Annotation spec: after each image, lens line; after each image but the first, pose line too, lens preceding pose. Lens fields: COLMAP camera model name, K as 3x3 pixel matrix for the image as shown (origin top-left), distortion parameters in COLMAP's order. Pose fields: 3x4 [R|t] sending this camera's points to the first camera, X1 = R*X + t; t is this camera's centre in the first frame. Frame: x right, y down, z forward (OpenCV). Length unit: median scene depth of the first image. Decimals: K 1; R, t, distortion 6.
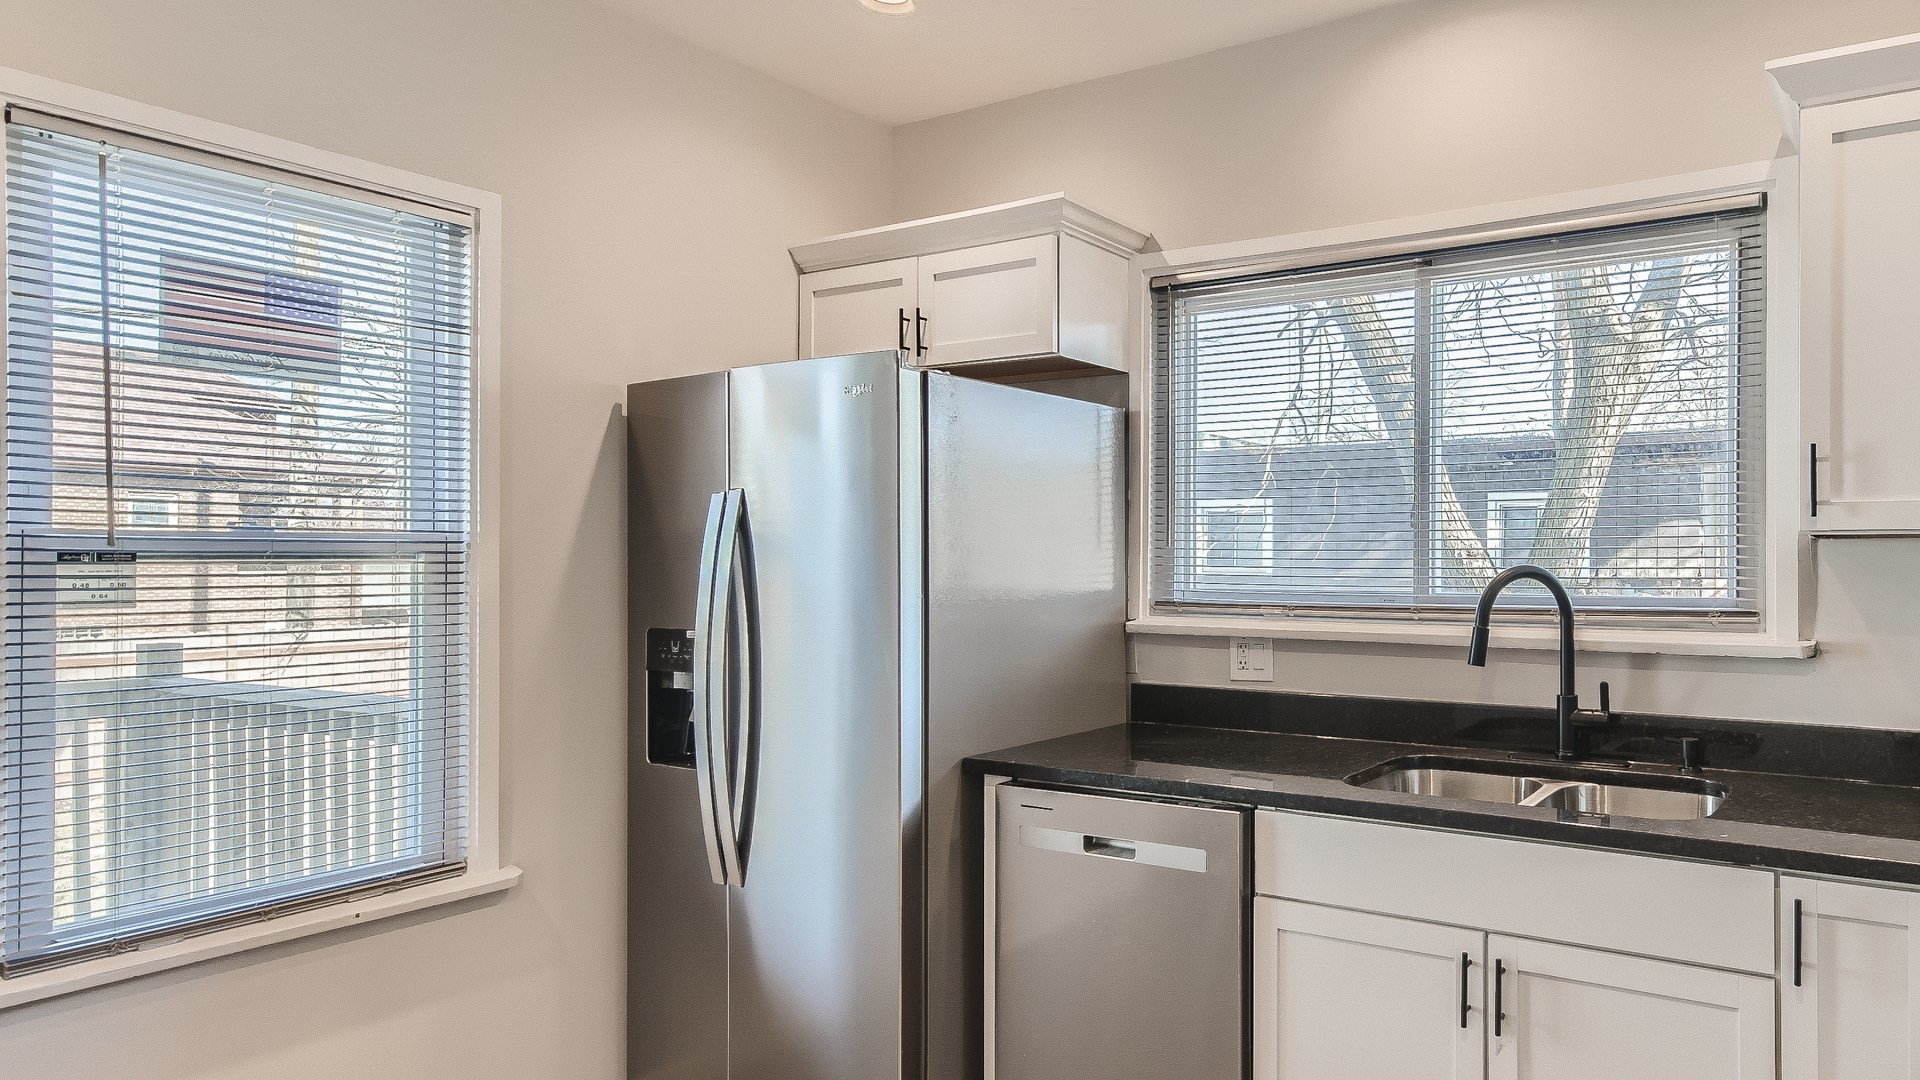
lens RADIAL K [[872.6, 0, 960.0], [0, 872.6, 540.0], [0, 0, 1]] dist [0.001397, -0.000137]
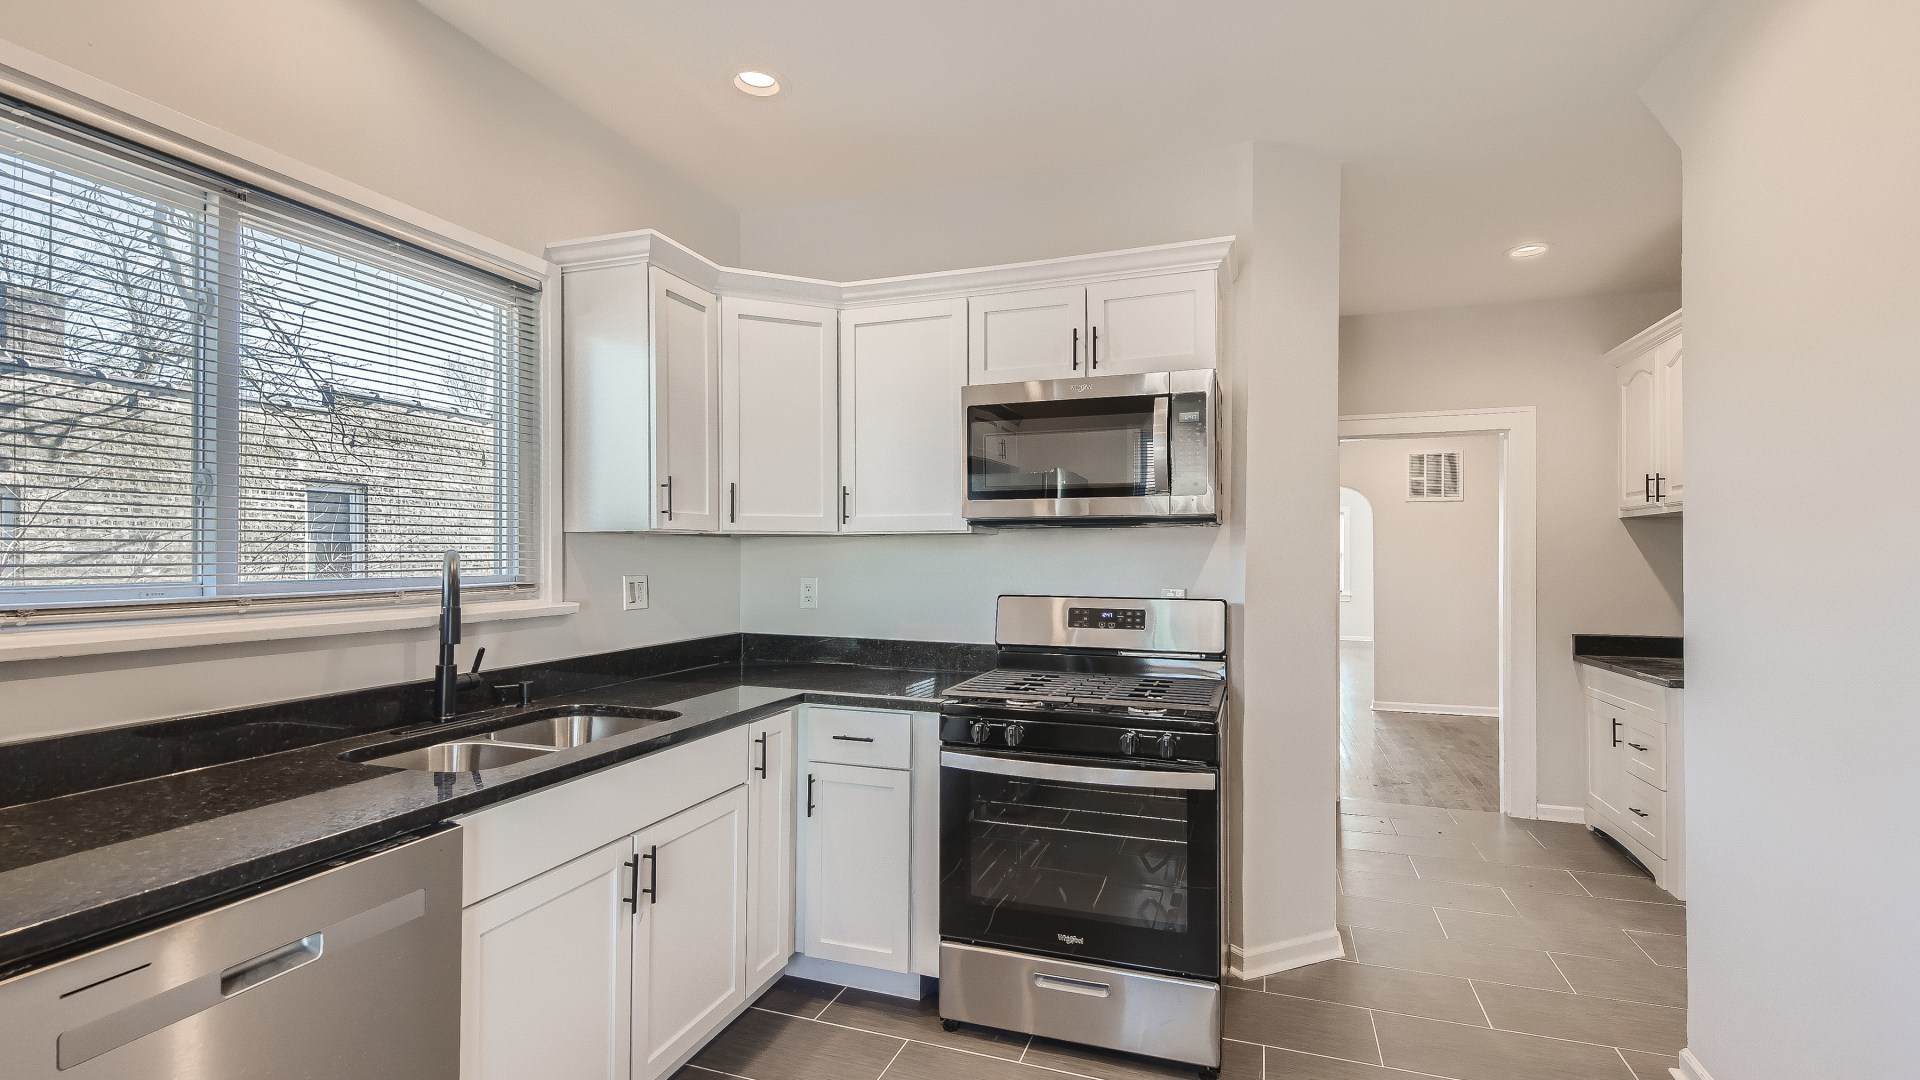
lens RADIAL K [[872.6, 0, 960.0], [0, 872.6, 540.0], [0, 0, 1]] dist [0.001397, -0.000137]
pose [[-0.124447, 0.012526, 0.992147, -0.529211], [-0.024852, 0.999567, -0.015737, 0.018392], [-0.991915, -0.026615, -0.124082, 0.499263]]
